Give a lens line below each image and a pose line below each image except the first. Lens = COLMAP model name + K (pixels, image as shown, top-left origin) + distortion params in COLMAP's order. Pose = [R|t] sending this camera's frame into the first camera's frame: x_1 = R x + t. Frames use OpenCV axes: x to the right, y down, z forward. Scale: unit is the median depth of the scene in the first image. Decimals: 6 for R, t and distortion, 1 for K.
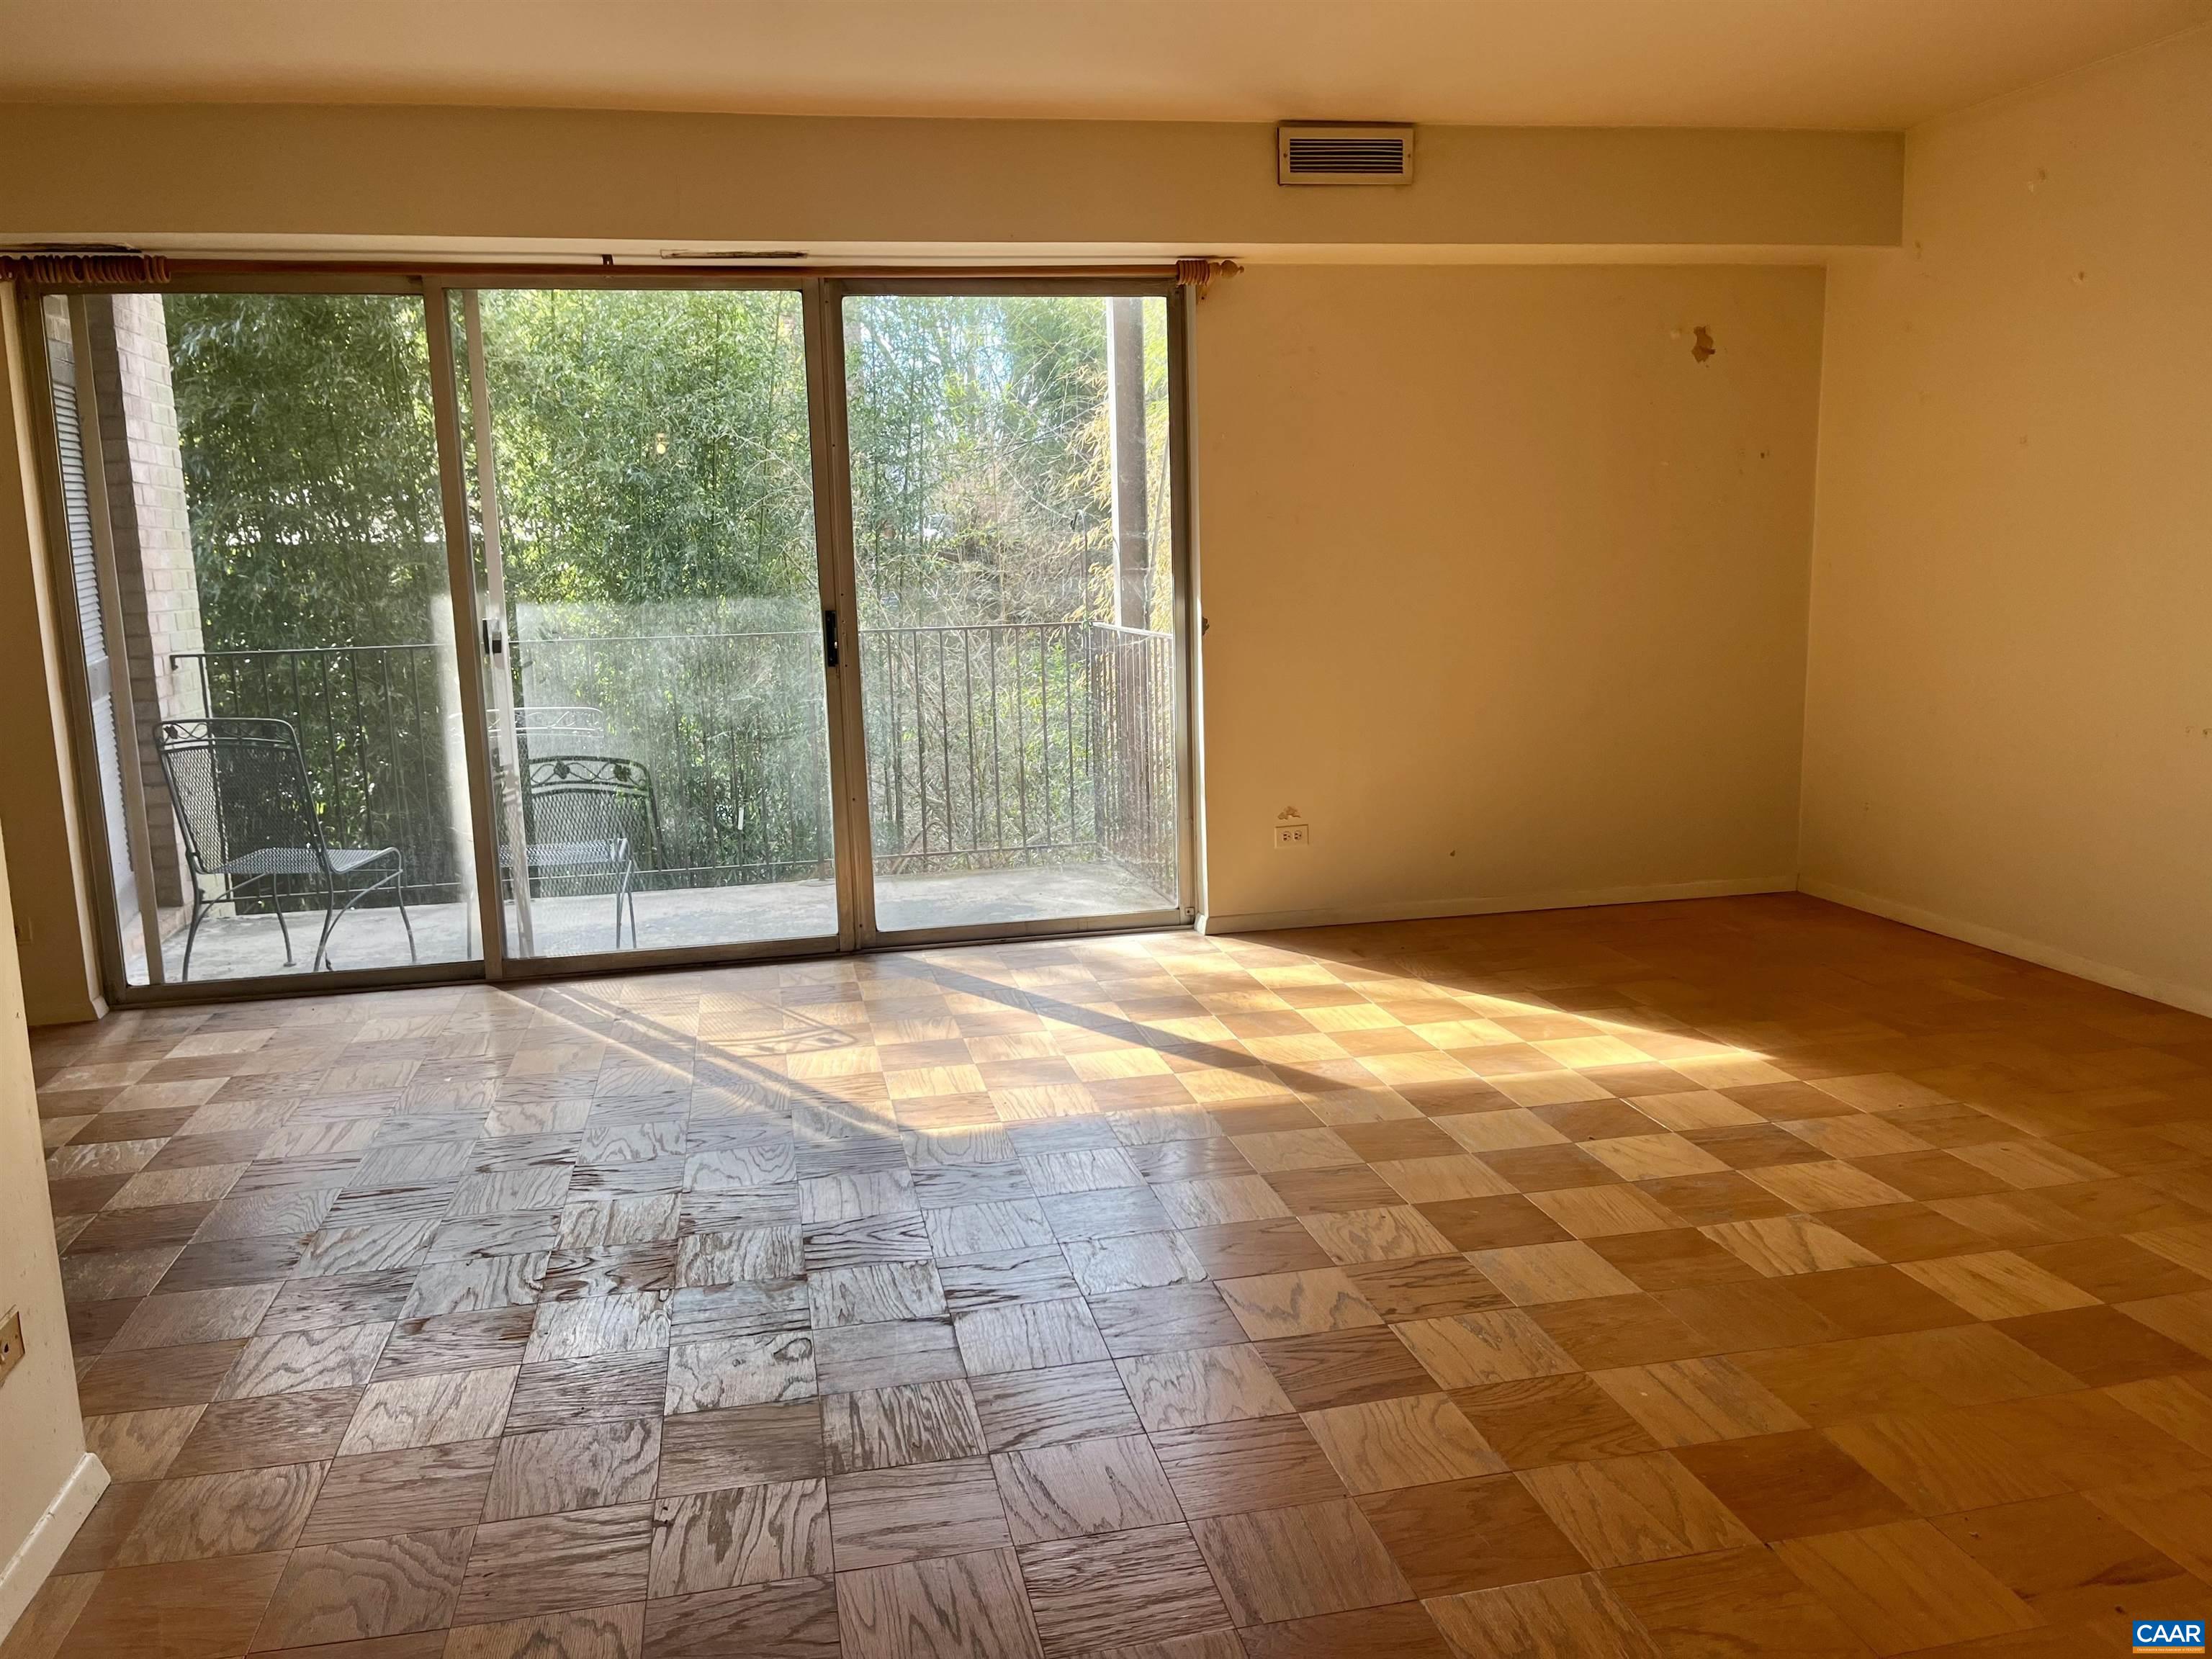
lens RADIAL K [[1697.5, 0, 1104.5], [0, 1697.5, 839.0], [0, 0, 1]] dist [0.030983, -0.034027]
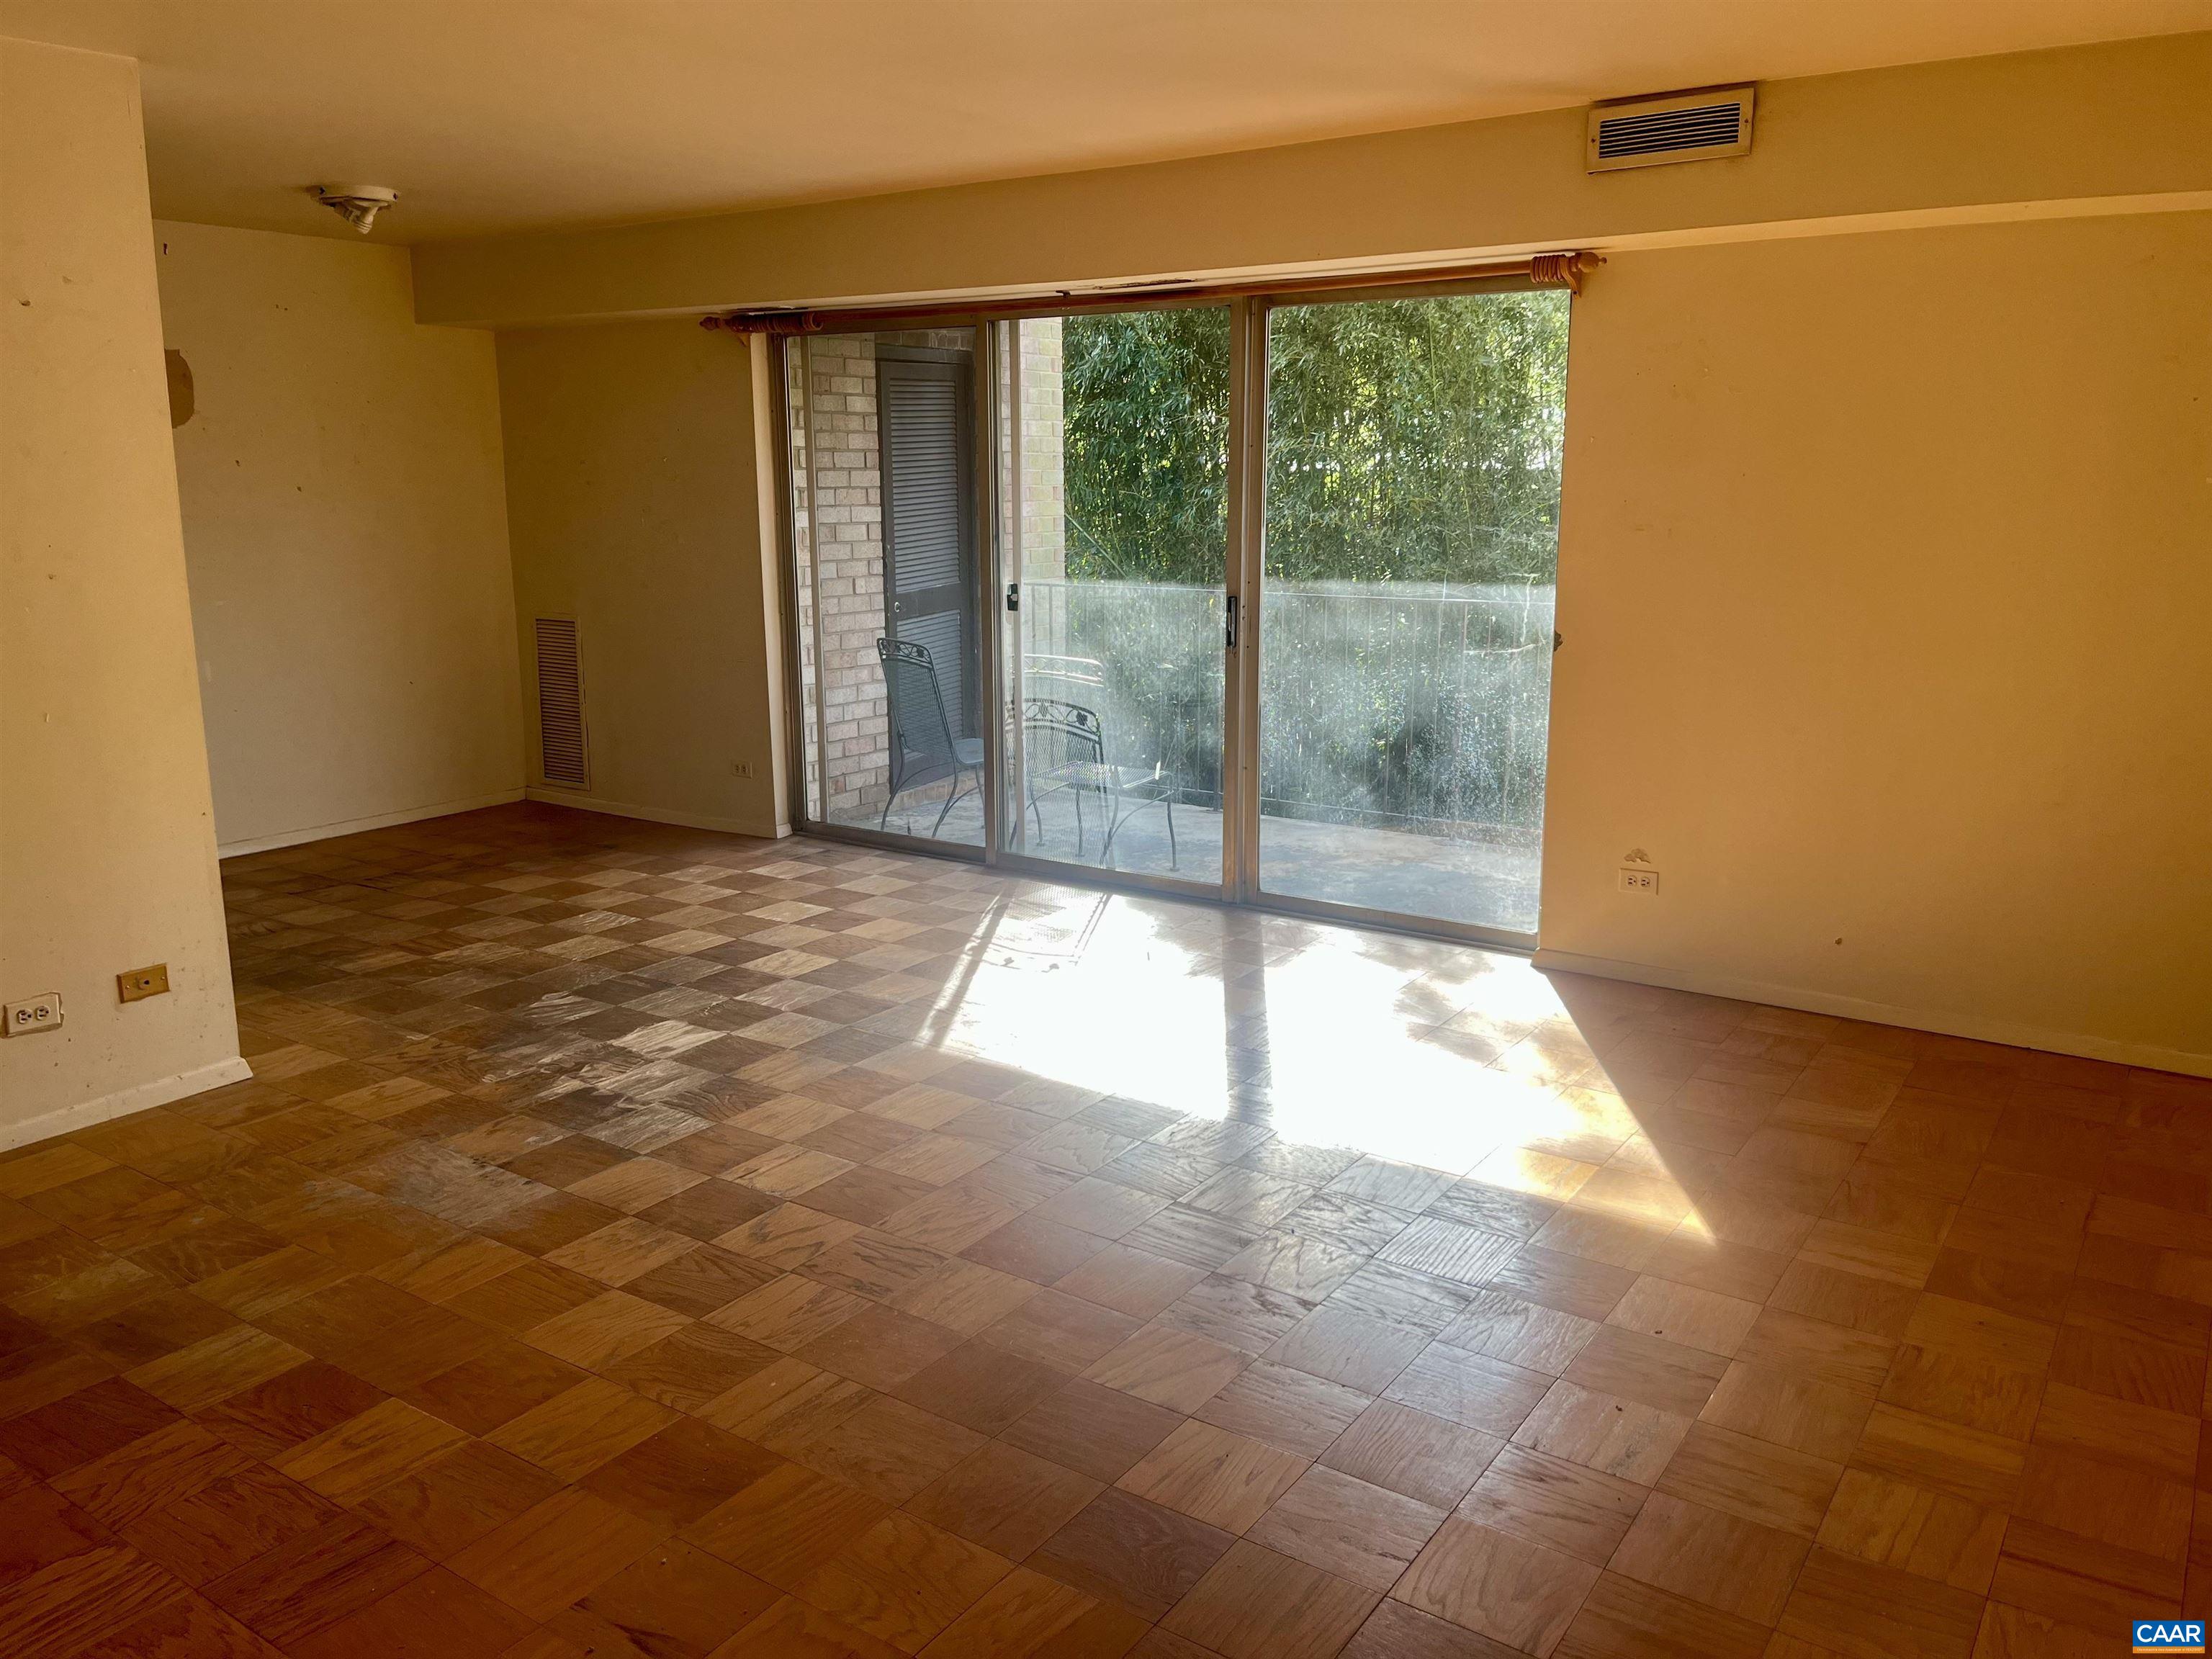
lens RADIAL K [[1697.5, 0, 1106.8], [0, 1697.5, 831.3], [0, 0, 1]] dist [0.030983, -0.034027]
pose [[0.687100, 0.177473, -0.704554, 0.676678], [-0.139496, 0.983891, 0.111797, -0.110732], [0.713046, 0.021467, 0.700789, 0.196309]]
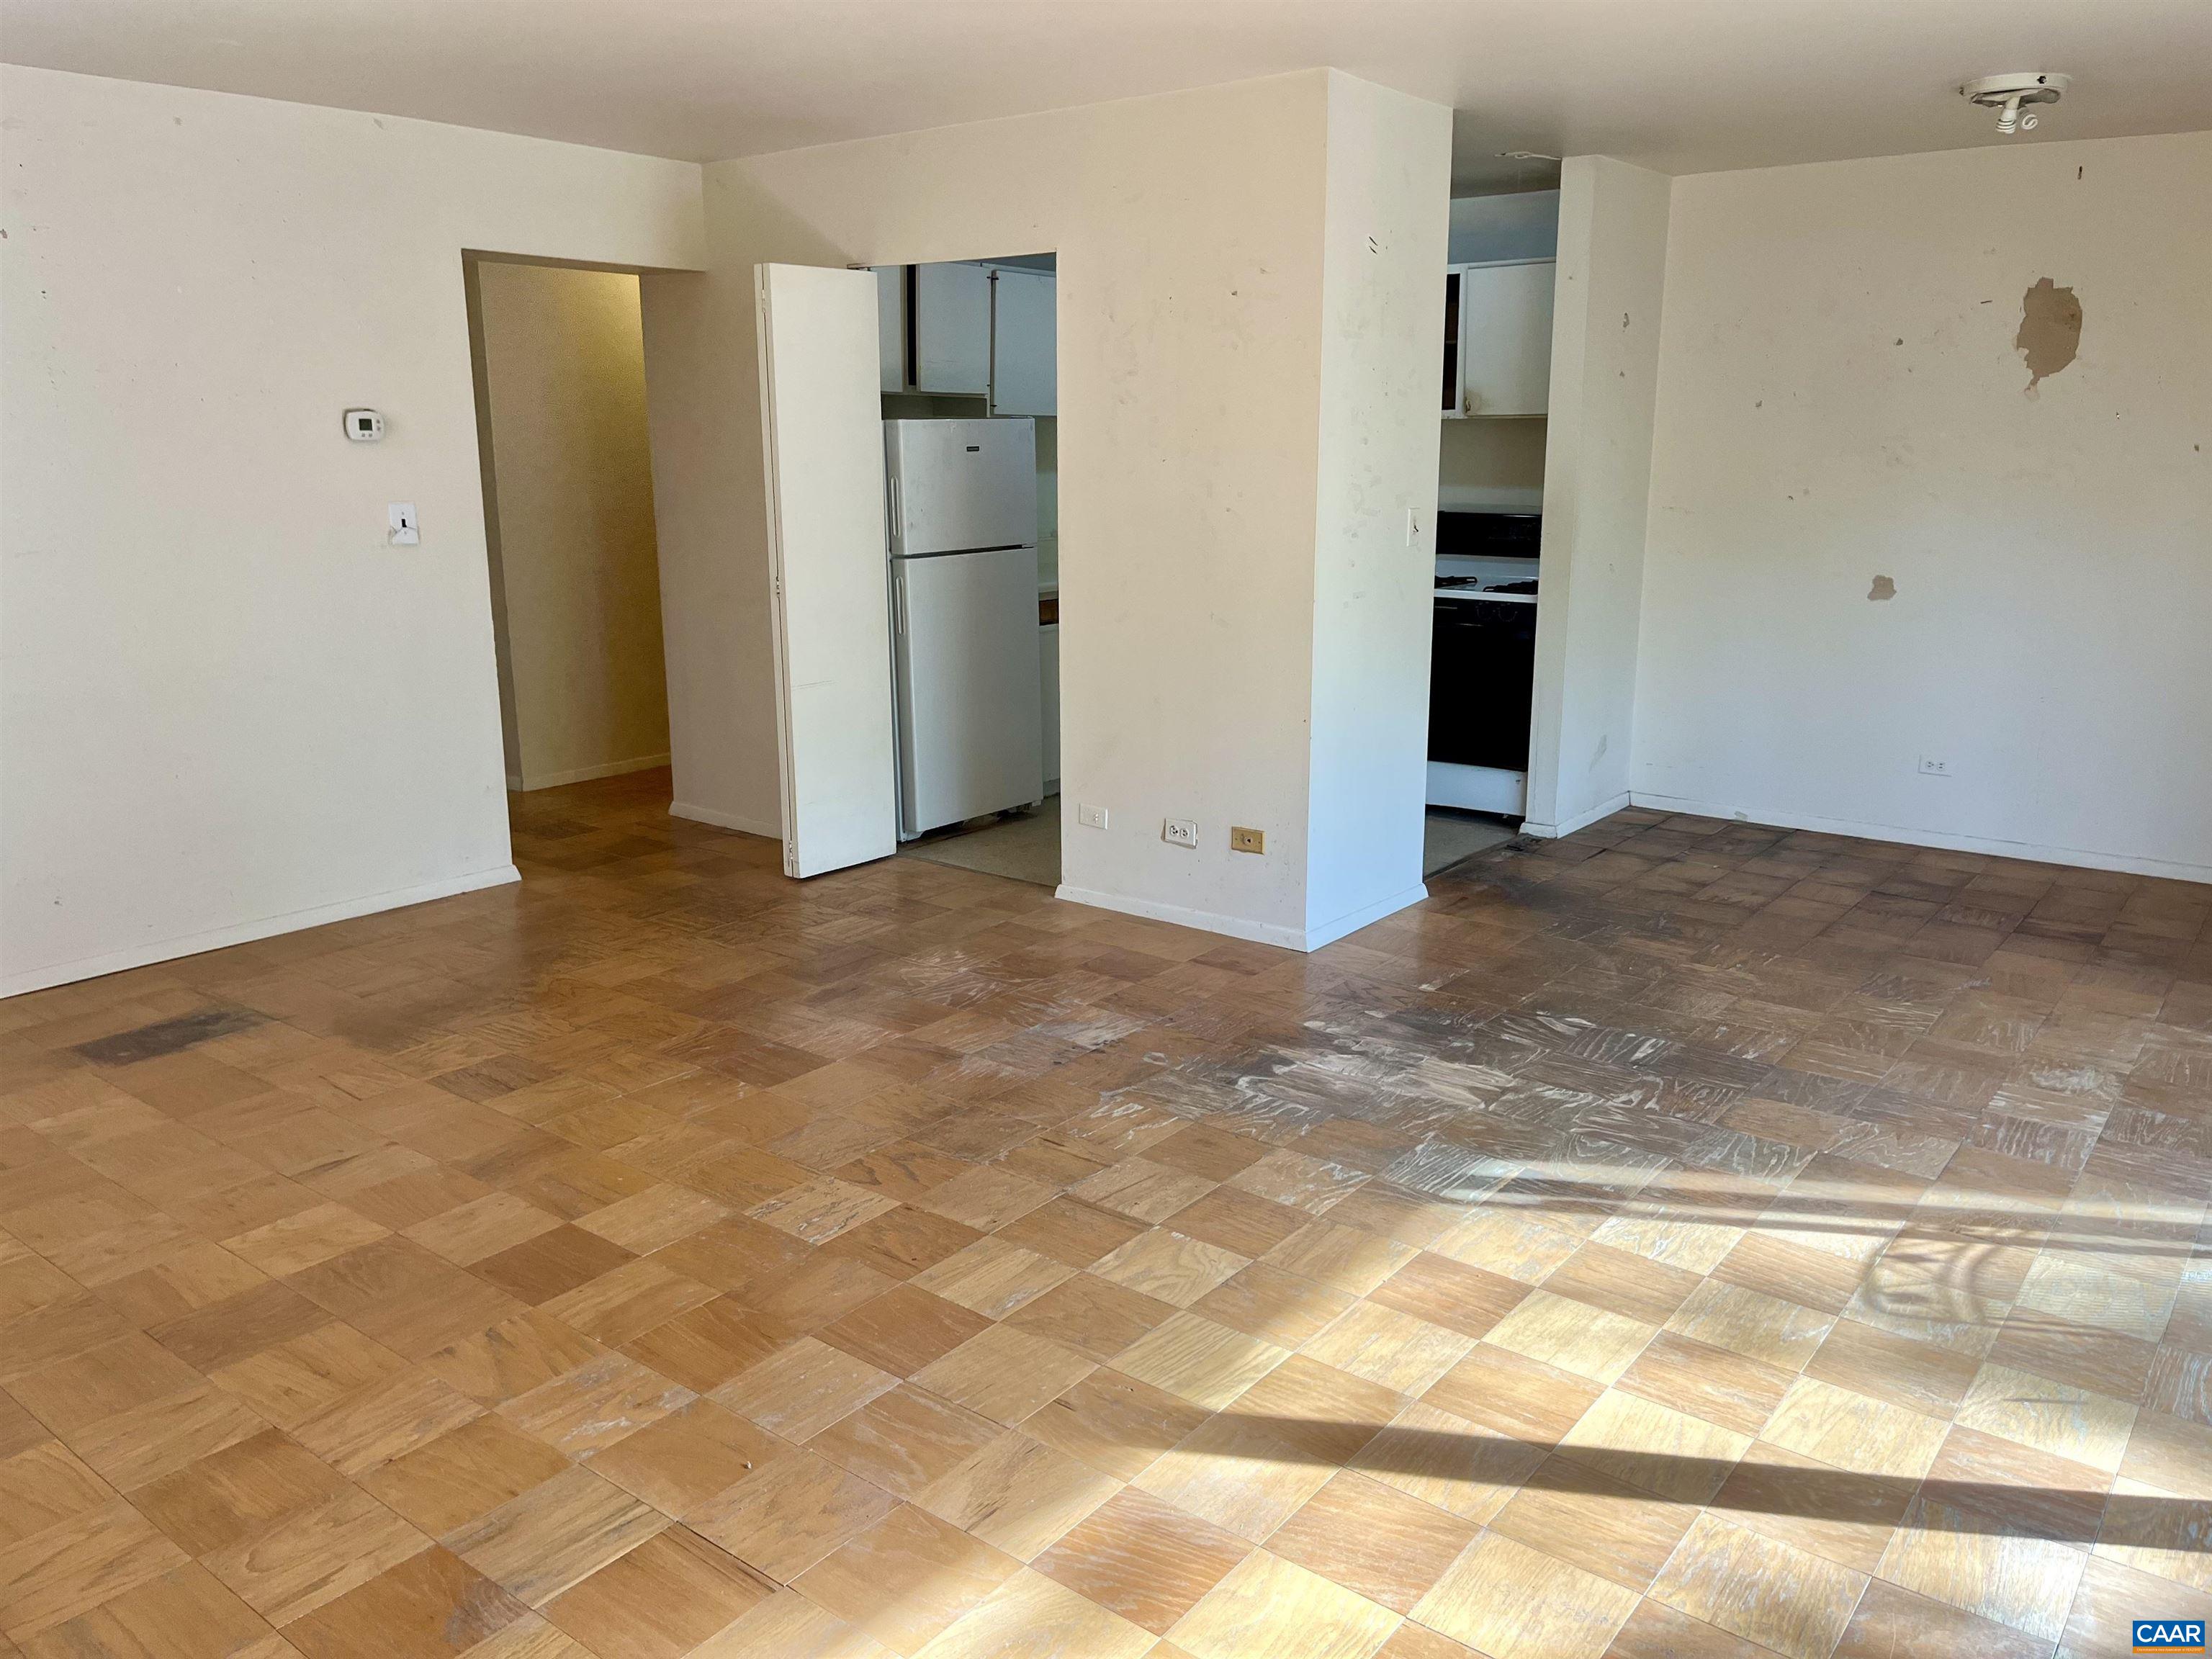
lens RADIAL K [[1697.5, 0, 1100.9], [0, 1697.5, 833.0], [0, 0, 1]] dist [0.030983, -0.034027]
pose [[-0.764951, 0.181853, -0.617883, 0.464799], [-0.086099, 0.921833, 0.377903, -0.278907], [0.638308, 0.342276, -0.689500, 1.182487]]
